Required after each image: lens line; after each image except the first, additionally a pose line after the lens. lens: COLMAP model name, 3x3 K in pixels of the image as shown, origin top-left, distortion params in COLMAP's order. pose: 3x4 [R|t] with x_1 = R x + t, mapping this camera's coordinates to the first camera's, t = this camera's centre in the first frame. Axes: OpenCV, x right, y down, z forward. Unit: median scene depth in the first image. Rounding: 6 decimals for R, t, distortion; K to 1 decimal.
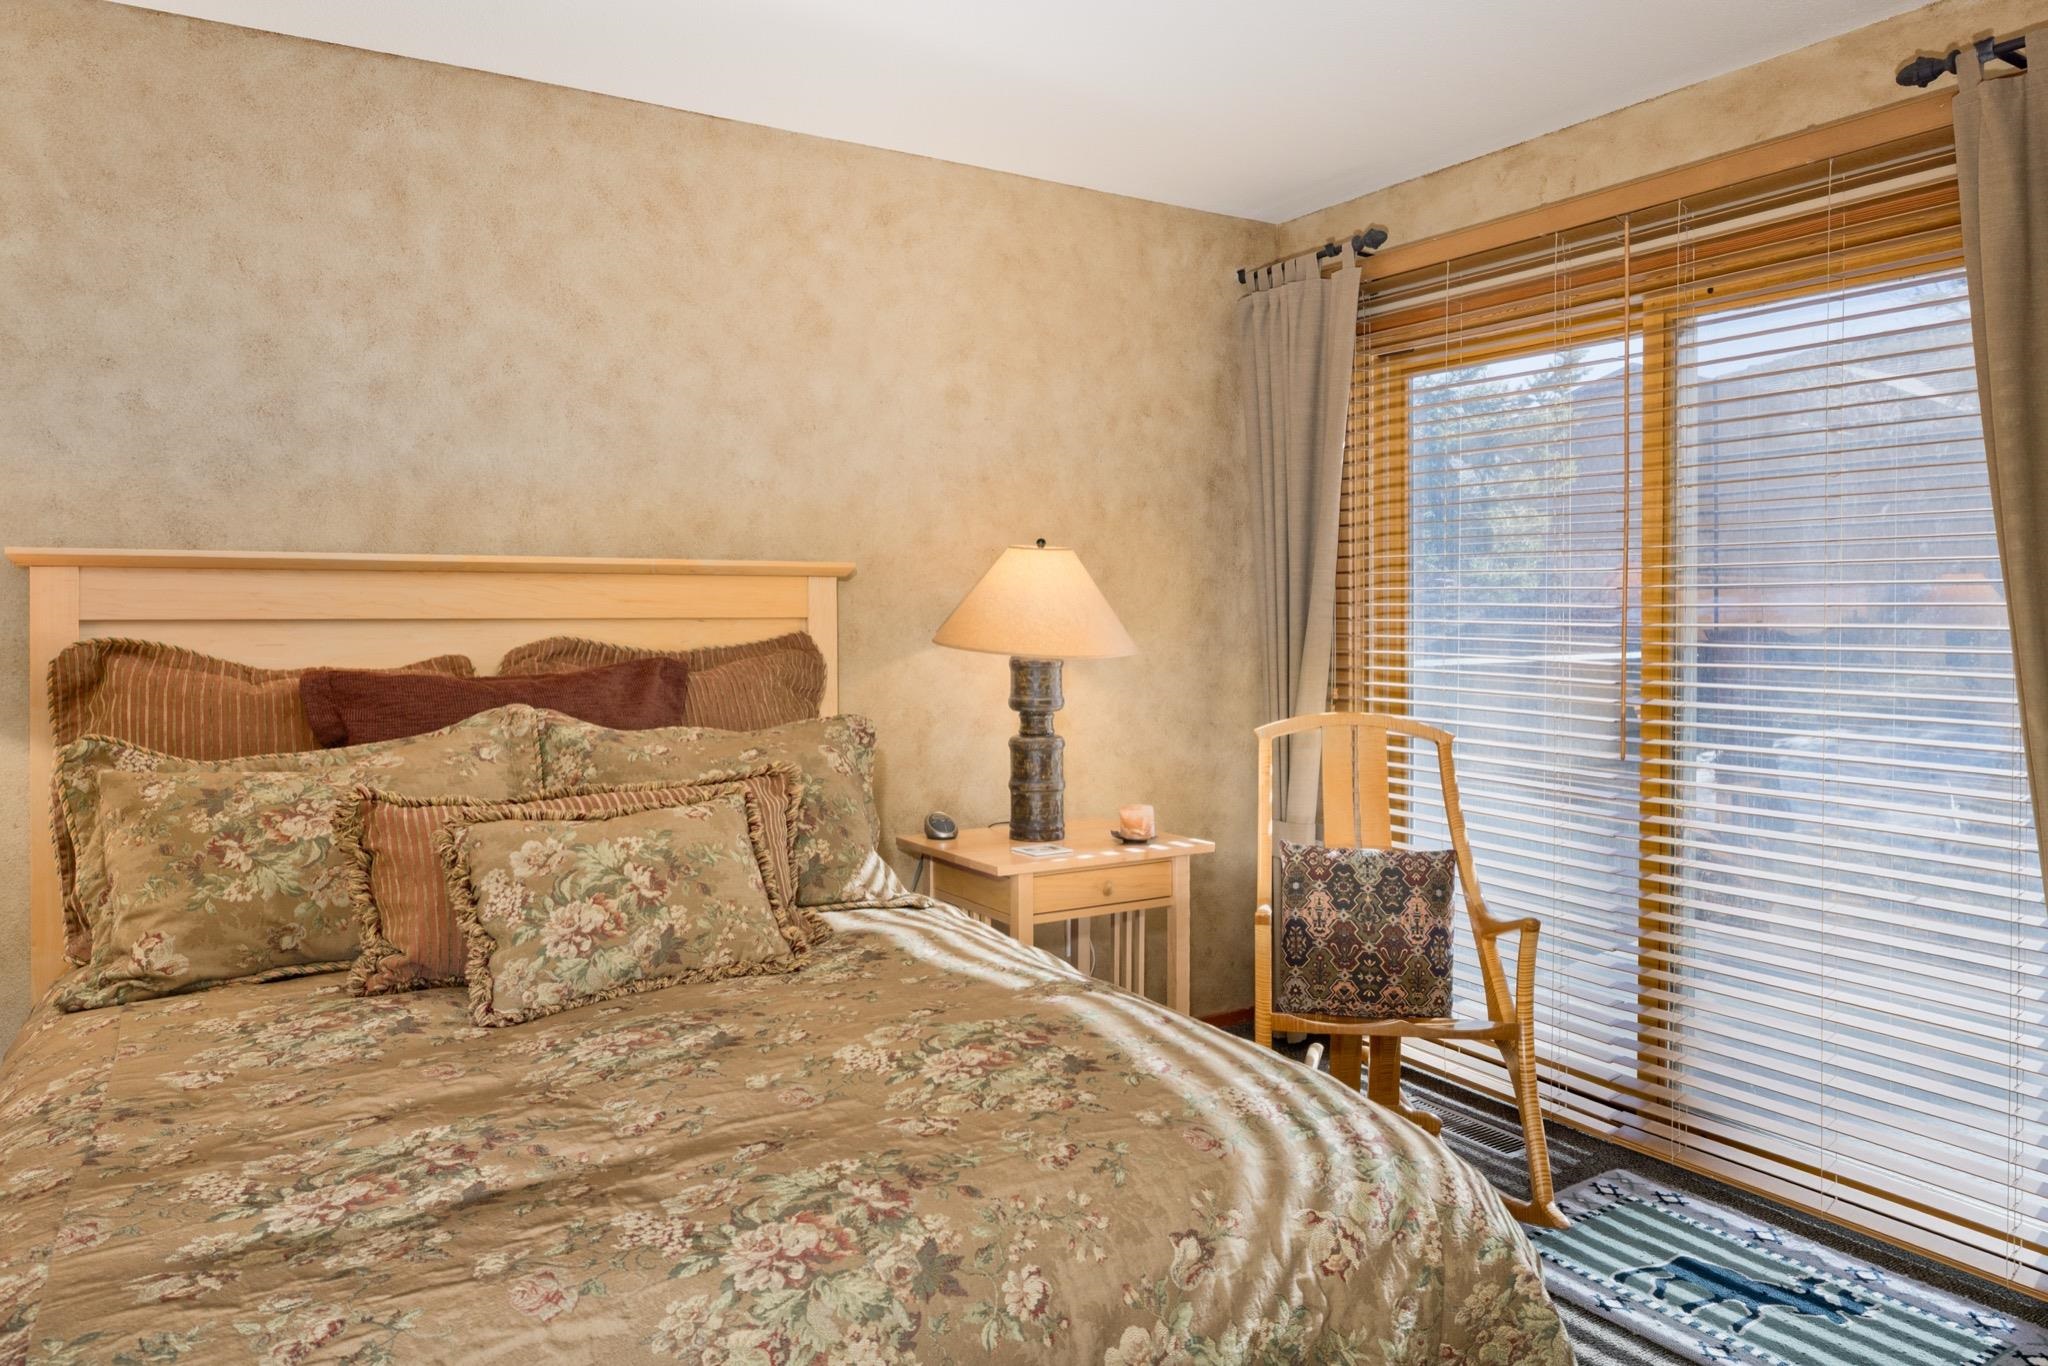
lens RADIAL K [[1375.2, 0, 1001.3], [0, 1375.2, 638.0], [0, 0, 1]] dist [-0.003339, 0.000042]
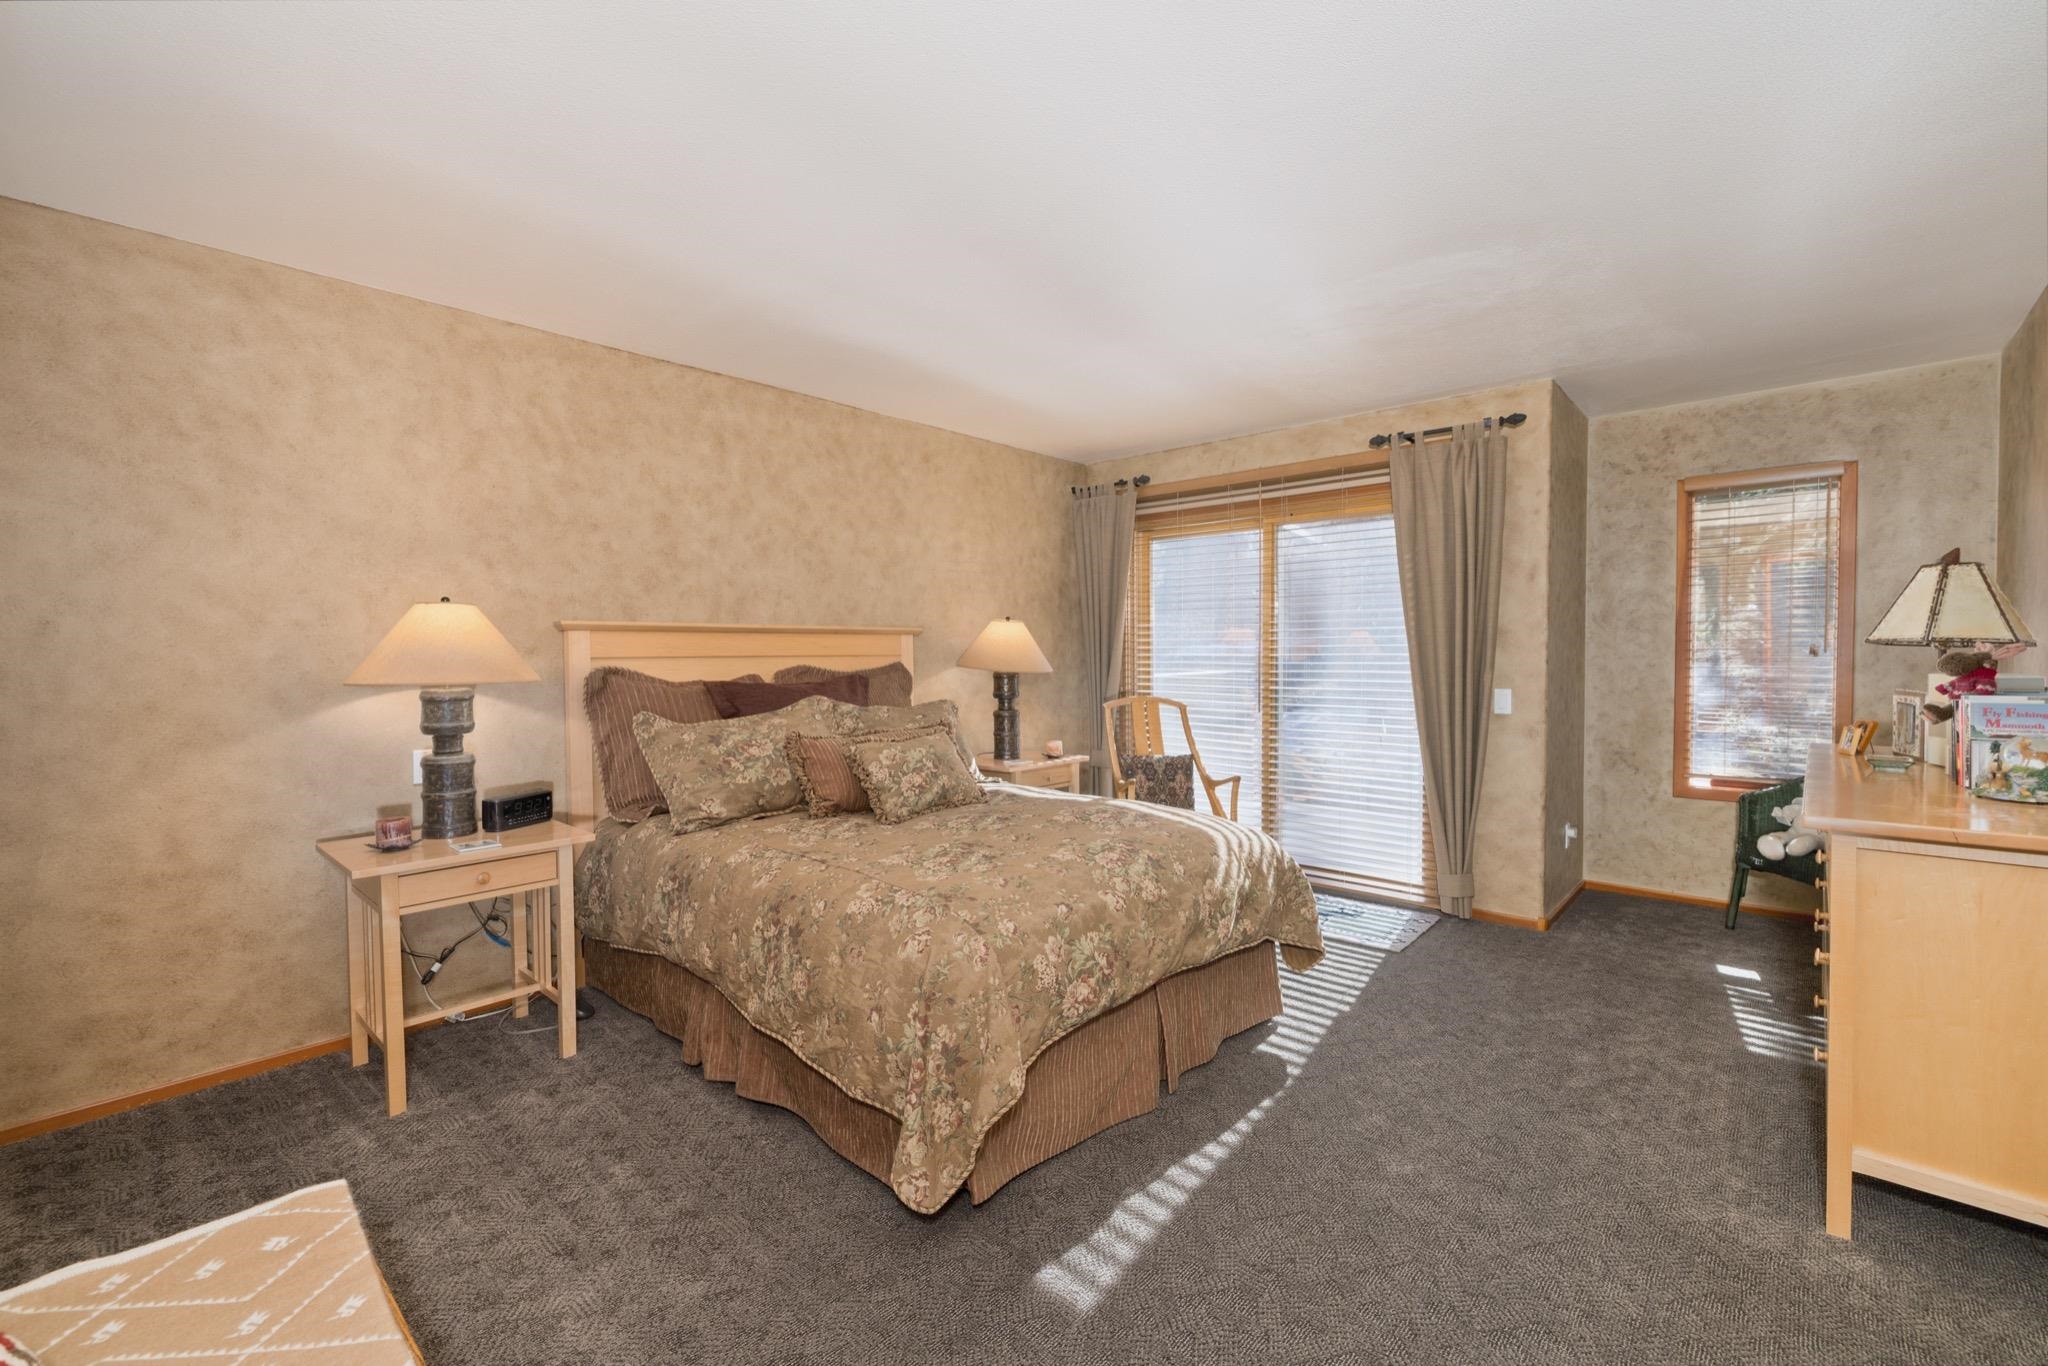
lens RADIAL K [[865.8, 0, 1024.0], [0, 865.8, 683.0], [0, 0, 1]] dist [0.000474, -0.000233]
pose [[0.959701, -0.016663, 0.280530, -0.363089], [0.013029, 0.999805, 0.014814, 0.011509], [-0.280722, -0.010562, 0.959731, -0.323835]]
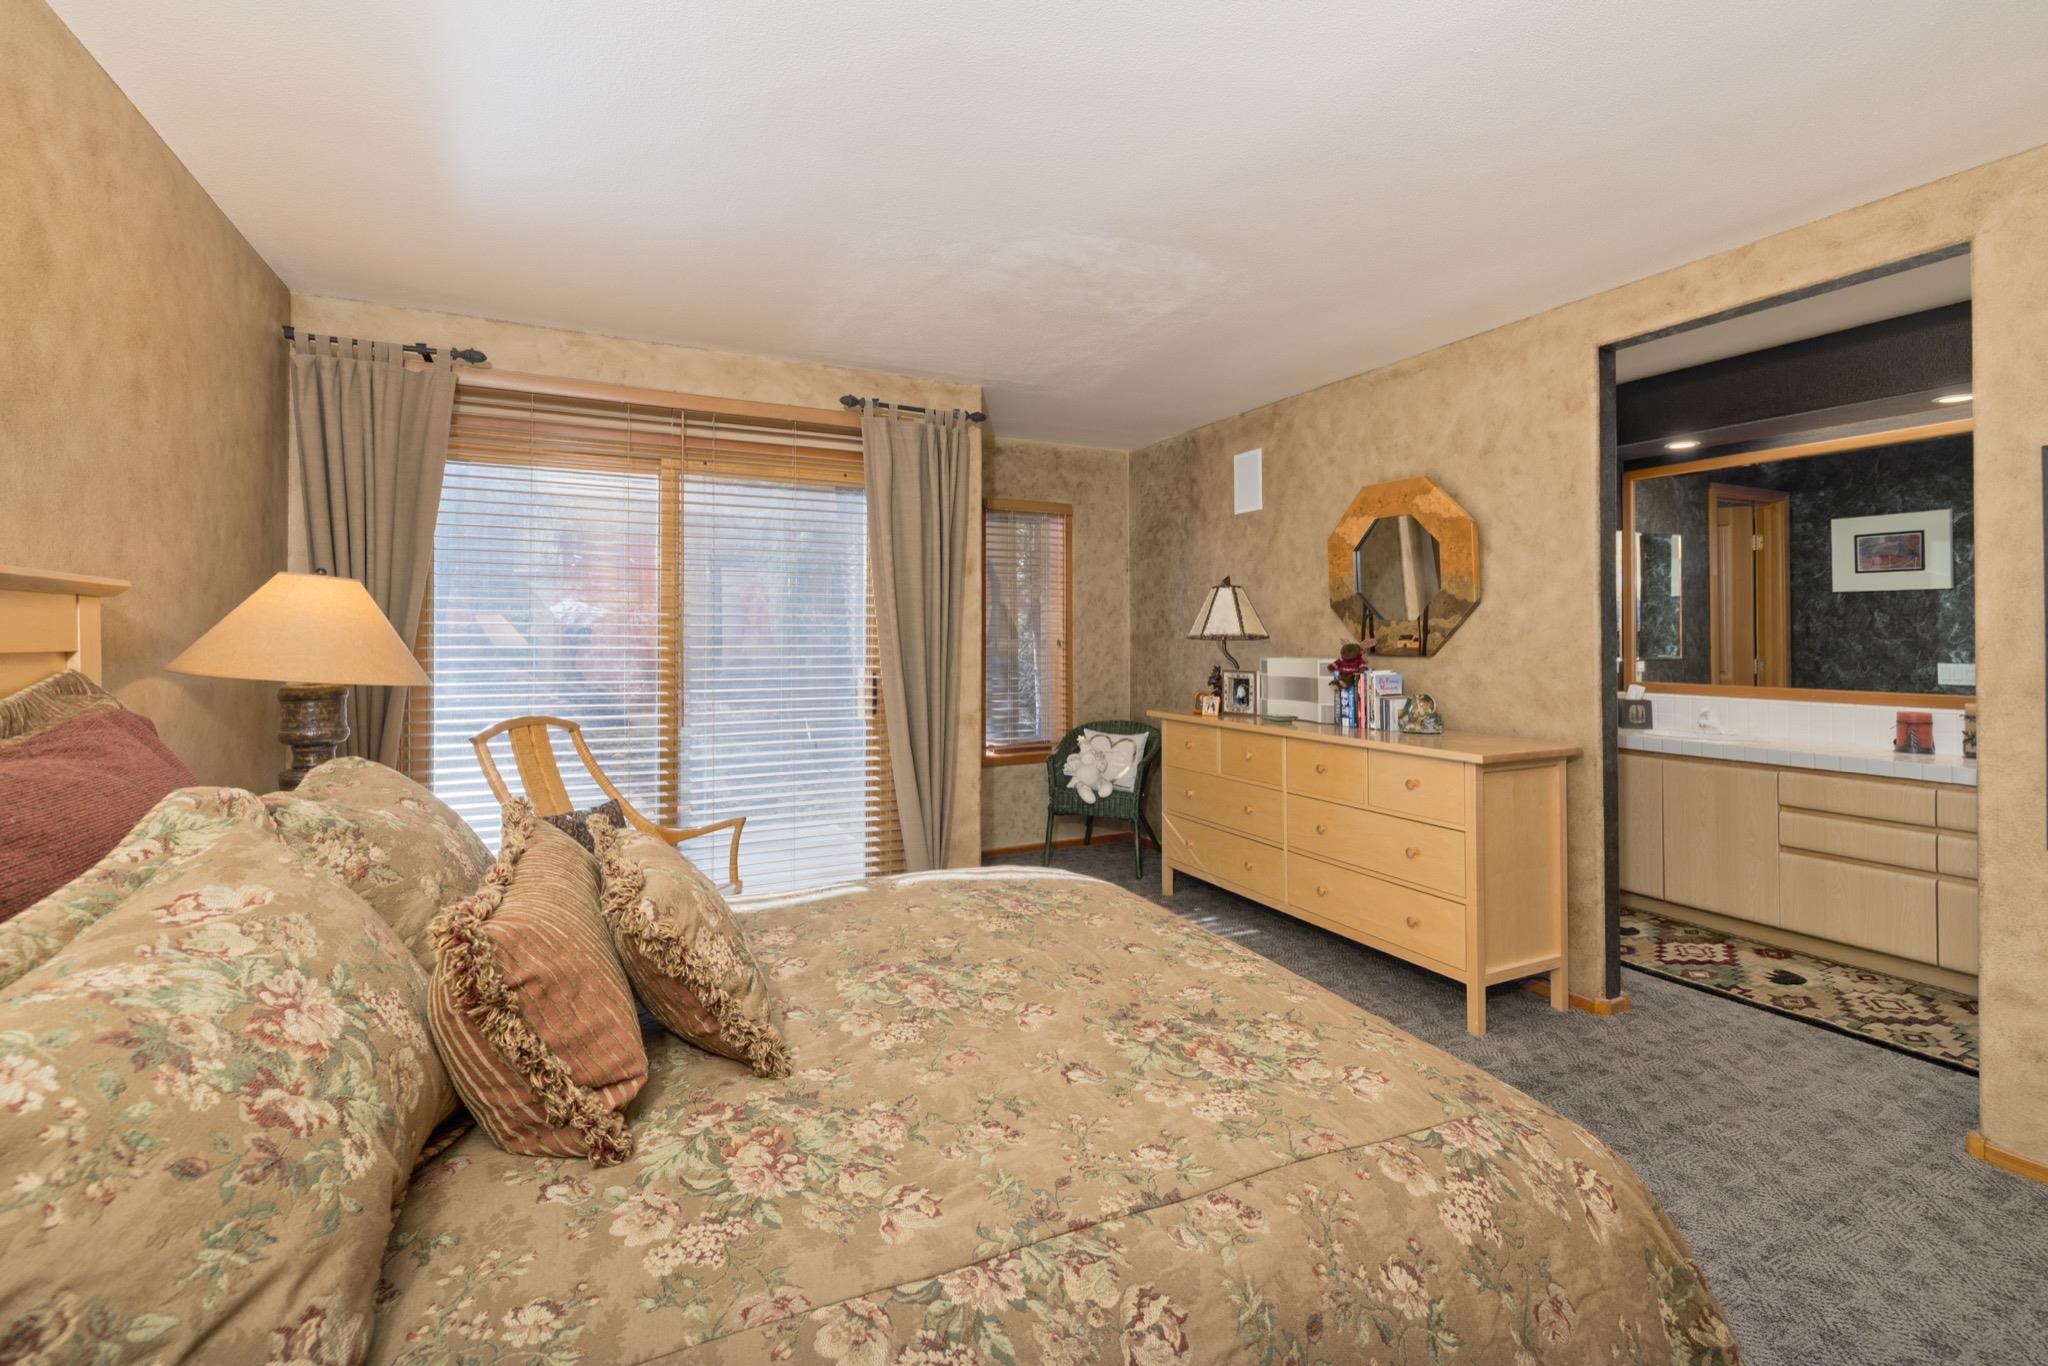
lens RADIAL K [[886.6, 0, 1018.2], [0, 886.6, 634.9], [0, 0, 1]] dist [-0.000312, 0.000269]
pose [[0.092988, 0.002713, 0.995664, -0.629083], [0.023095, 0.999721, -0.004881, -0.010665], [-0.995399, 0.023448, 0.092900, 0.499216]]
